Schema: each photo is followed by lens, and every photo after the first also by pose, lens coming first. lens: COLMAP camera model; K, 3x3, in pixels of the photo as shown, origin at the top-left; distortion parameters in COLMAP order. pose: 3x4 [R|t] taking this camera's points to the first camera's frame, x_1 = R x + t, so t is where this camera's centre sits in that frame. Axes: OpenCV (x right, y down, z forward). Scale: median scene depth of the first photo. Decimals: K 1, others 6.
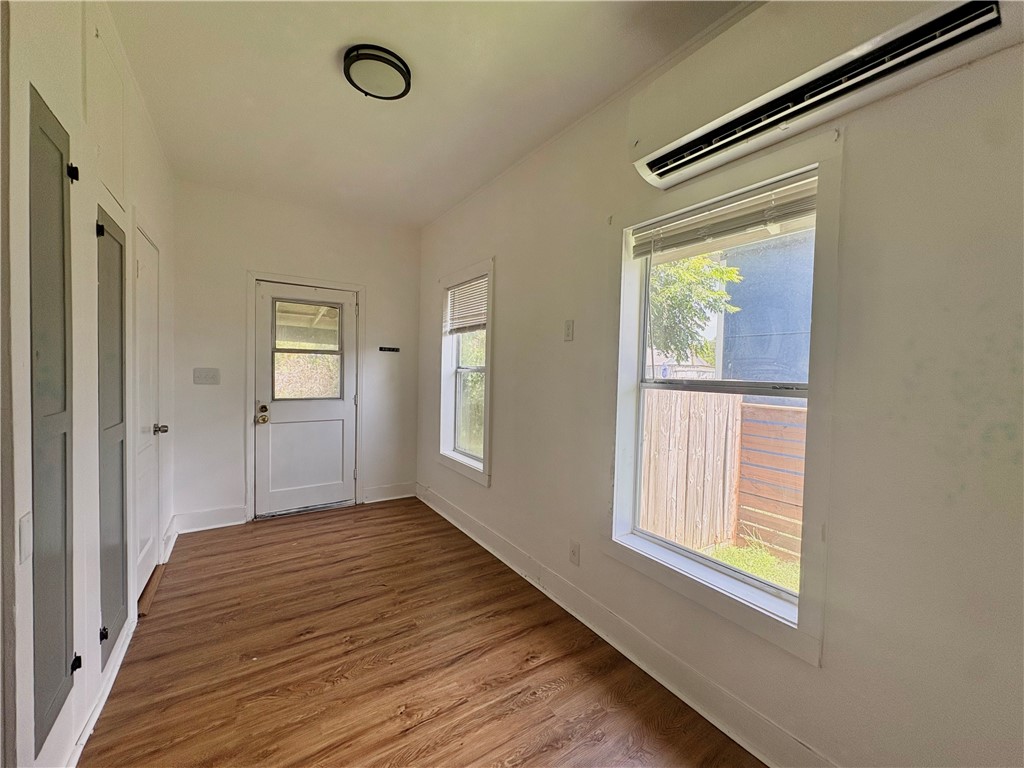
lens RADIAL K [[407.9, 0, 512.0], [0, 407.9, 384.0], [0, 0, 1]] dist [0.003217, 0.000518]
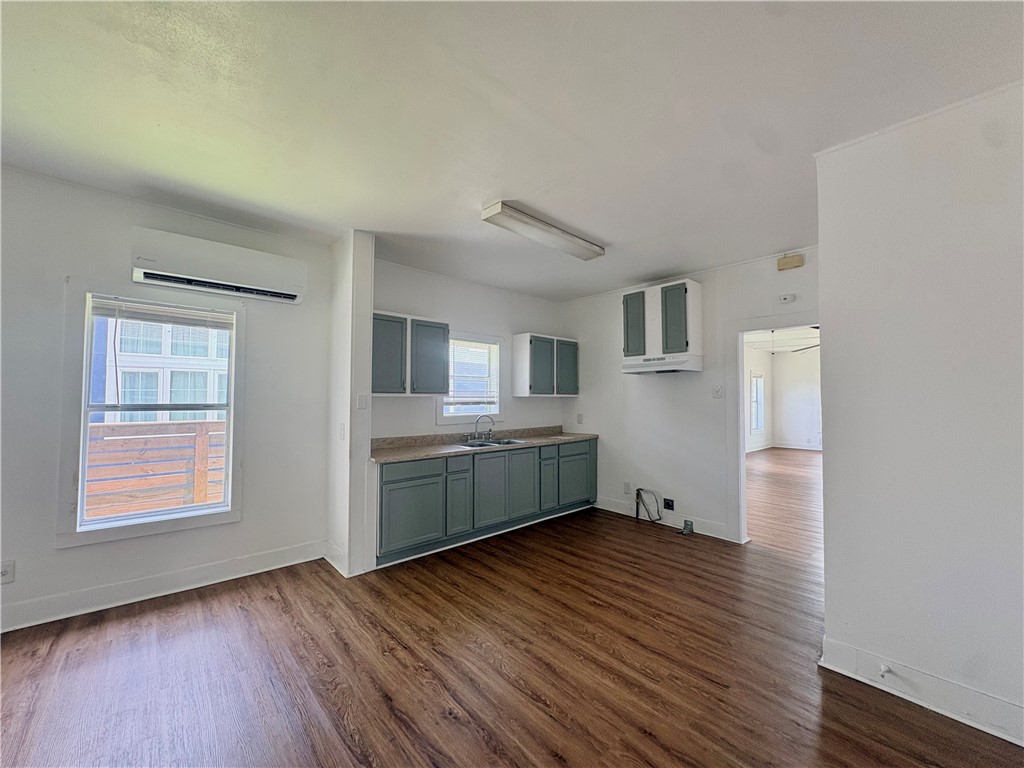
lens RADIAL K [[407.9, 0, 512.0], [0, 407.9, 384.0], [0, 0, 1]] dist [0.003217, 0.000518]
pose [[-0.145804, 0.005589, 0.989298, -1.346691], [0.027188, 0.999629, -0.001640, -0.044875], [-0.988940, 0.026658, -0.145902, -0.184285]]
